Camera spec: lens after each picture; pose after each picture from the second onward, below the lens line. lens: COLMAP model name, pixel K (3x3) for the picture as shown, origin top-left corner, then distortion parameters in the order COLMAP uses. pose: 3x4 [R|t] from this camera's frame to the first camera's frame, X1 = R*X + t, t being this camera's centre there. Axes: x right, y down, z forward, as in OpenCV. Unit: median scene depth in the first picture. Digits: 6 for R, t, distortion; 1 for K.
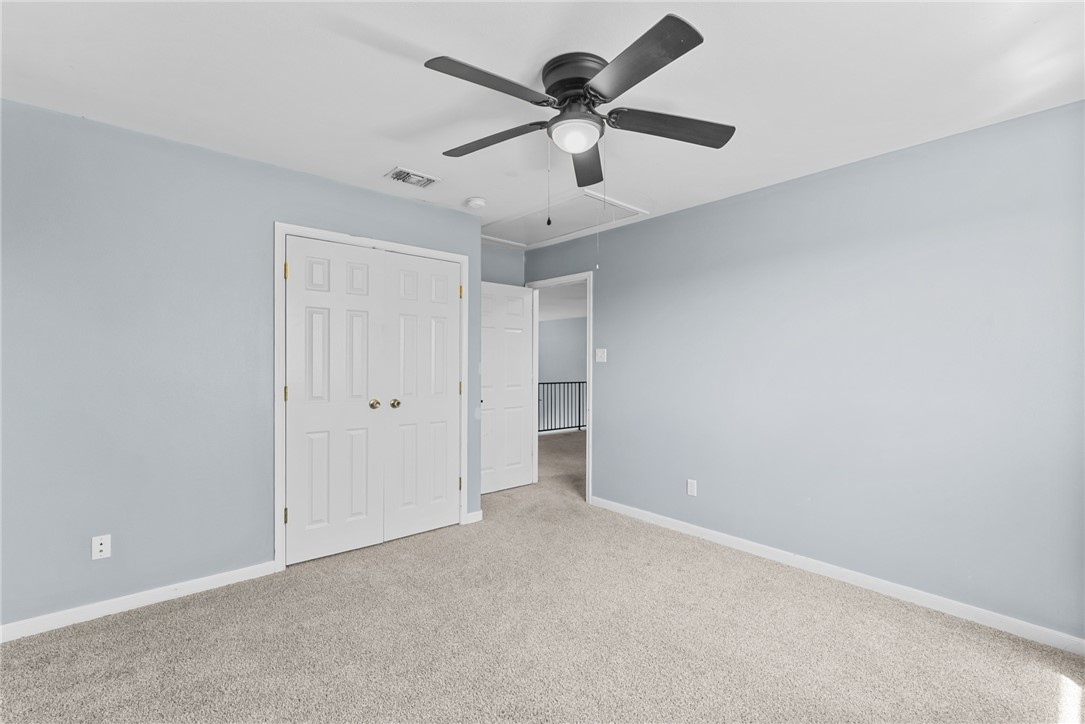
lens RADIAL K [[477.7, 0, 542.5], [0, 477.7, 362.0], [0, 0, 1]] dist [0.000585, 0.000050]
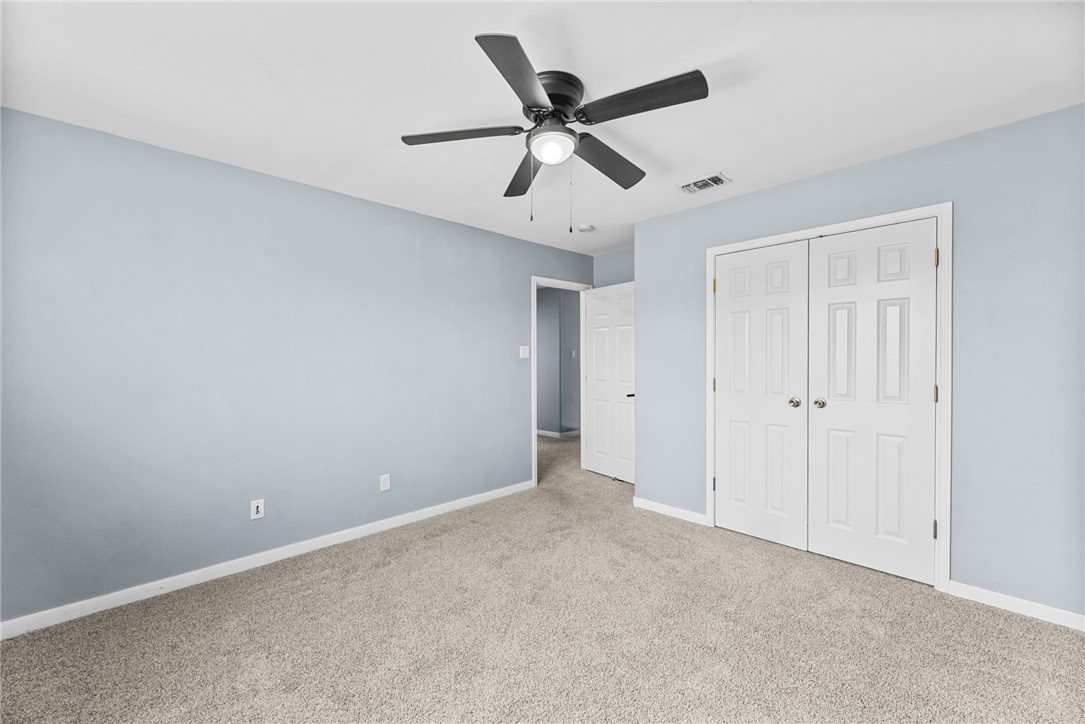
lens RADIAL K [[446.2, 0, 542.5], [0, 446.2, 362.0], [0, 0, 1]] dist [-0.000156, -0.000028]
pose [[0.025772, -0.007367, -0.999641, 0.604890], [0.005967, 0.999956, -0.007216, 0.012345], [0.999650, -0.005779, 0.025815, 0.529191]]
